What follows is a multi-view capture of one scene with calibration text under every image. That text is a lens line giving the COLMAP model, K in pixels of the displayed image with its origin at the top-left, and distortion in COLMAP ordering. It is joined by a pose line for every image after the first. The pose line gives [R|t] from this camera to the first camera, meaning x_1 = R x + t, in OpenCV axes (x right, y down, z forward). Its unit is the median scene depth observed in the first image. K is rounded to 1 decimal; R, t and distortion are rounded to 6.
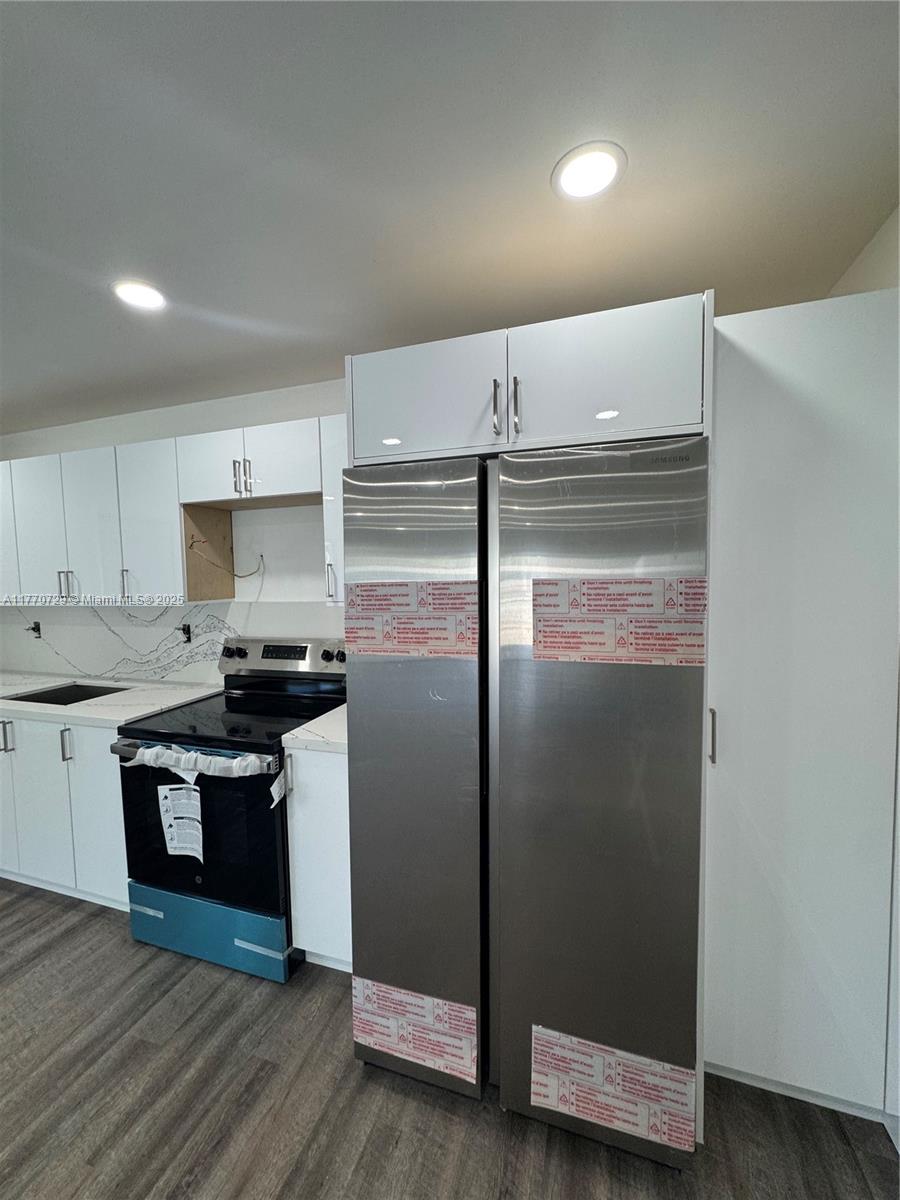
lens RADIAL K [[475.2, 0, 450.0], [0, 475.2, 600.0], [0, 0, 1]] dist [-0.003404, -0.000098]
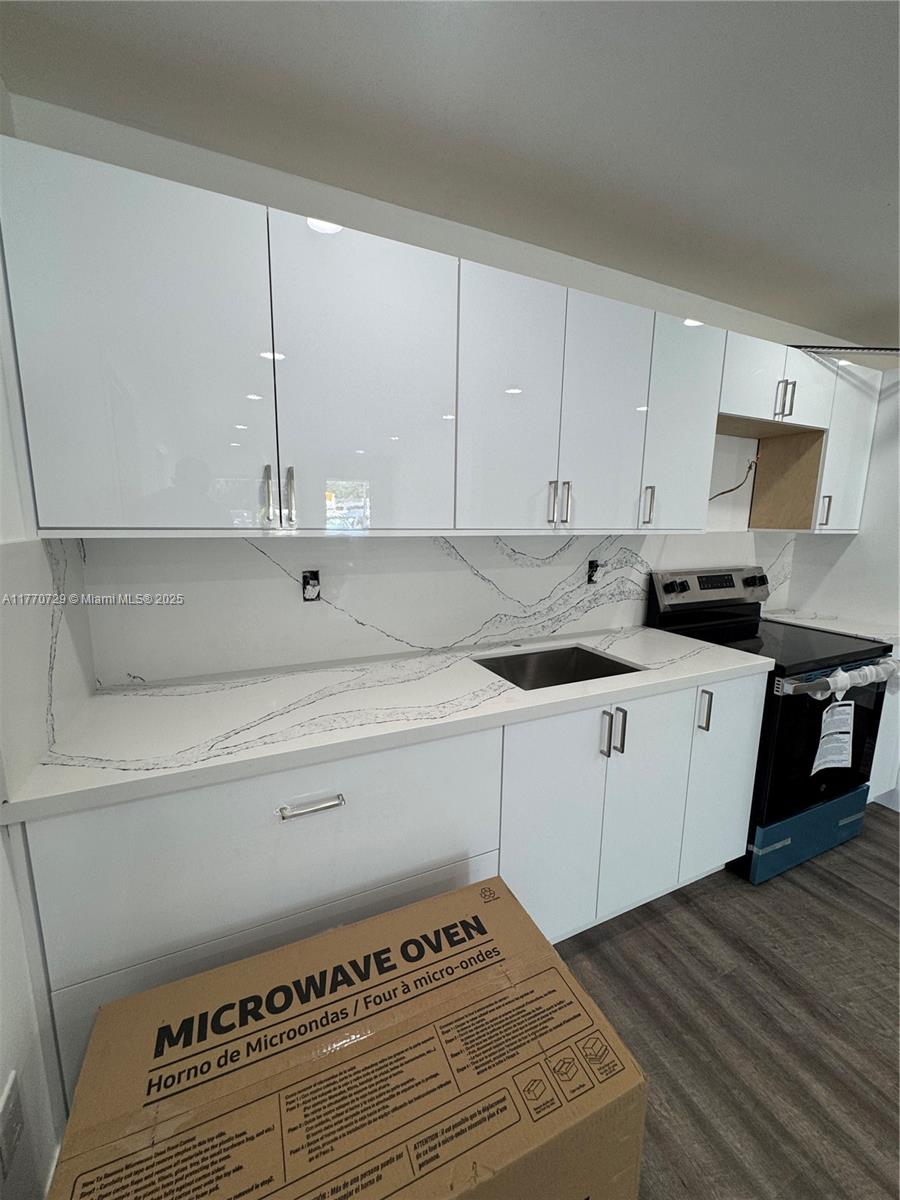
lens RADIAL K [[475.2, 0, 450.0], [0, 475.2, 600.0], [0, 0, 1]] dist [-0.003404, -0.000098]
pose [[0.734322, -0.085109, 0.673444, -1.585461], [0.013347, 0.993727, 0.111032, 0.031180], [-0.678670, -0.072545, 0.730852, 0.706647]]
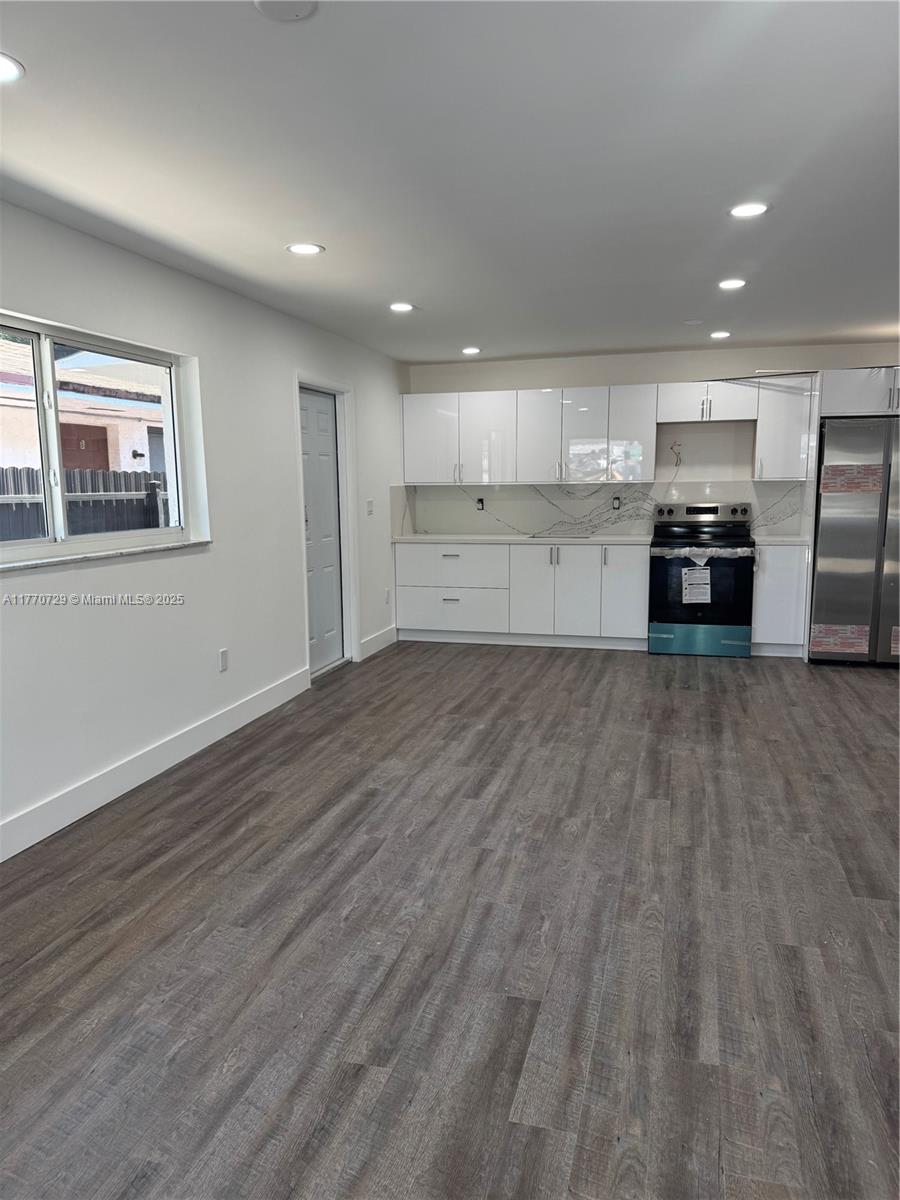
lens RADIAL K [[812.0, 0, 411.9], [0, 812.0, 608.7], [0, 0, 1]] dist [-0.001521, -0.056950]
pose [[0.999961, 0.005174, -0.007094, -1.503770], [-0.004472, 0.995403, 0.095669, 0.205062], [0.007557, -0.095633, 0.995388, -2.133666]]
